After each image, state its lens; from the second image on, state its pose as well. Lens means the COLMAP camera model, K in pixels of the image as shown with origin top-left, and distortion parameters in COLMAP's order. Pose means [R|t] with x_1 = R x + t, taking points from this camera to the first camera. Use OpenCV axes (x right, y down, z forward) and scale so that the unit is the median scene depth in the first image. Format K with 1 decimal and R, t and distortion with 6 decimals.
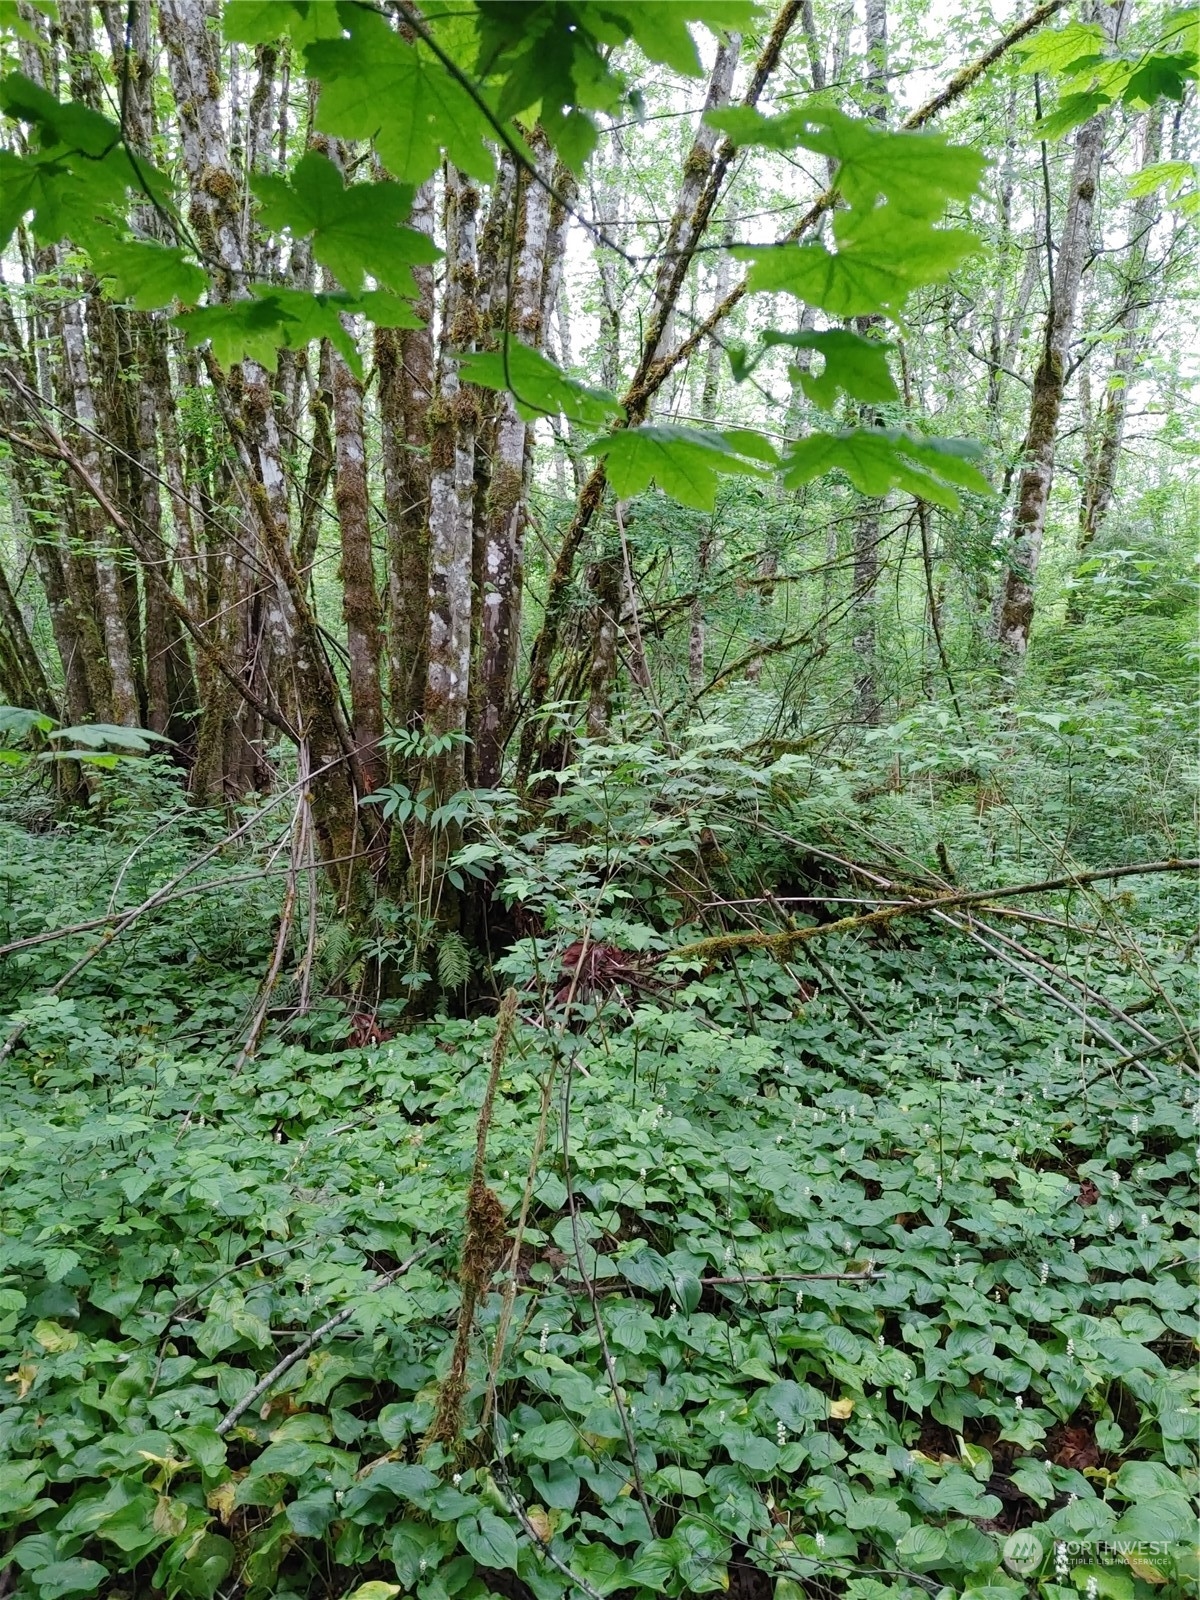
lens RADIAL K [[1183.3, 0, 605.2], [0, 1183.3, 797.2], [0, 0, 1]] dist [0.102623, -0.120615]
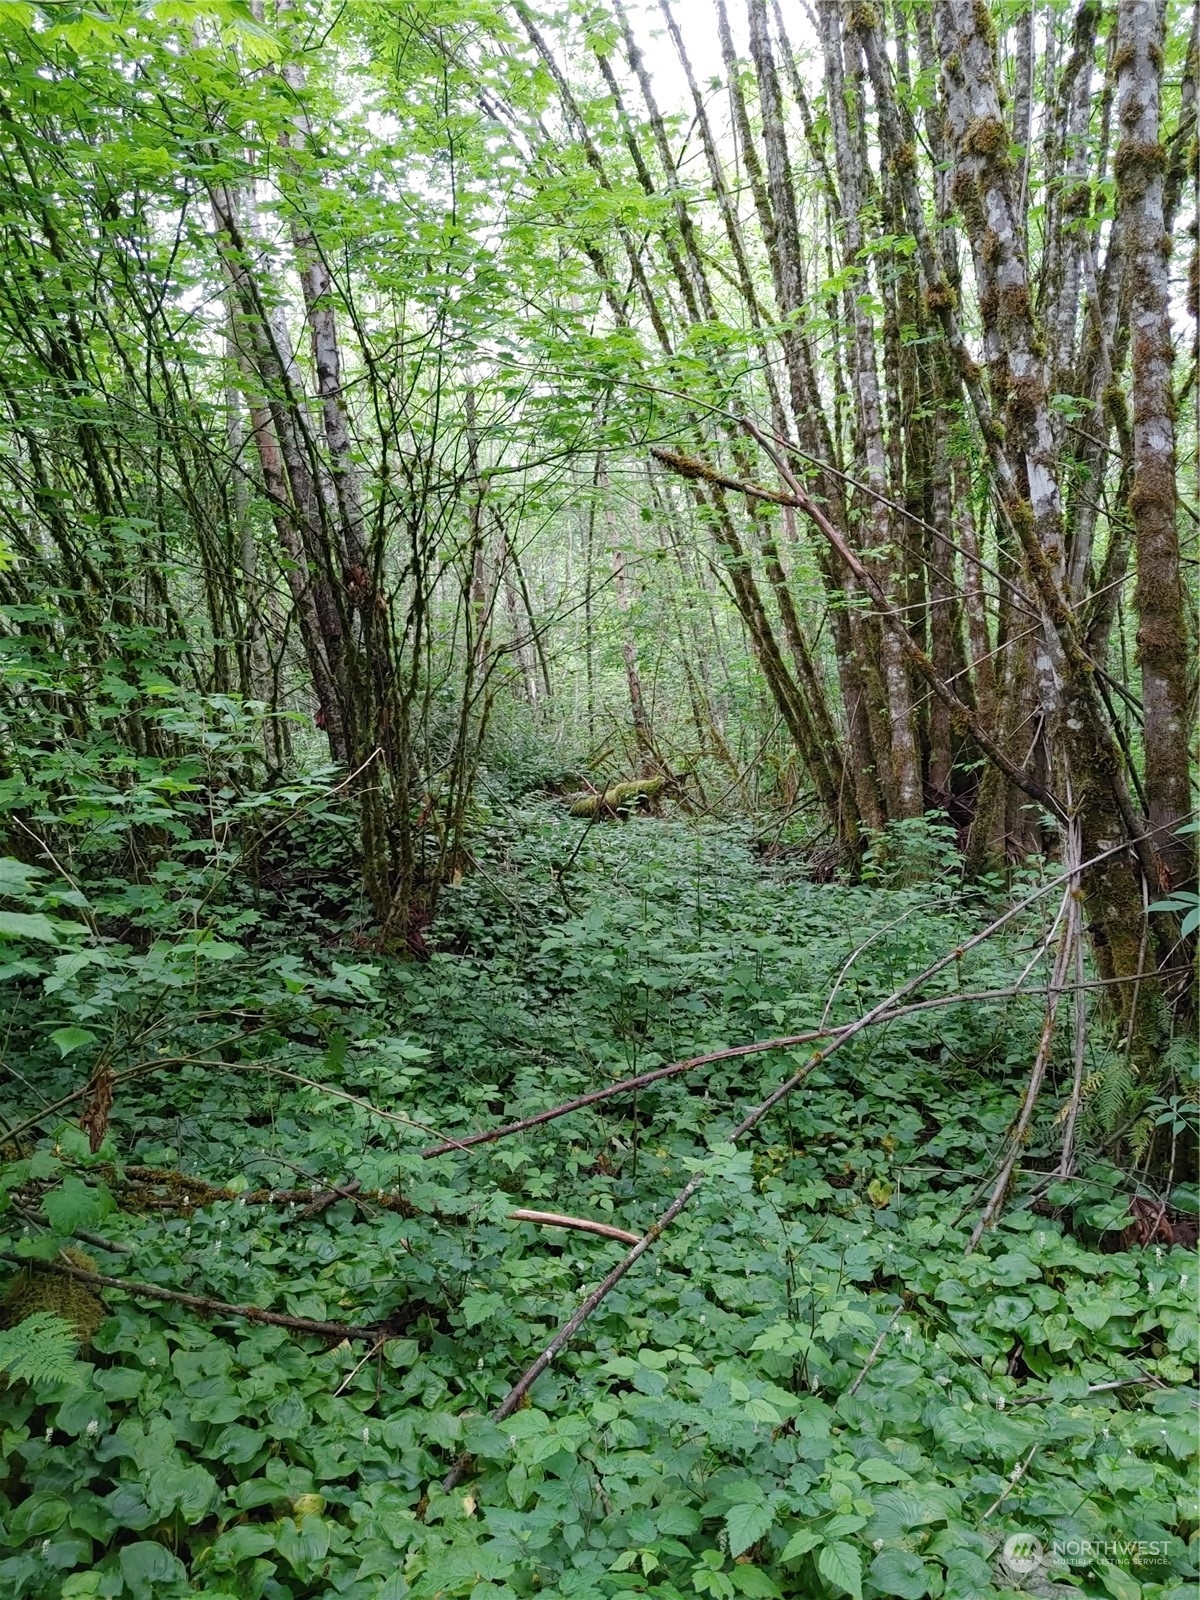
lens RADIAL K [[1183.3, 0, 605.2], [0, 1183.3, 797.2], [0, 0, 1]] dist [0.102623, -0.120615]
pose [[0.793738, 0.017189, -0.608017, -0.017069], [-0.034724, 0.999251, -0.017081, -0.032915], [0.607268, 0.034671, 0.793740, 0.162935]]
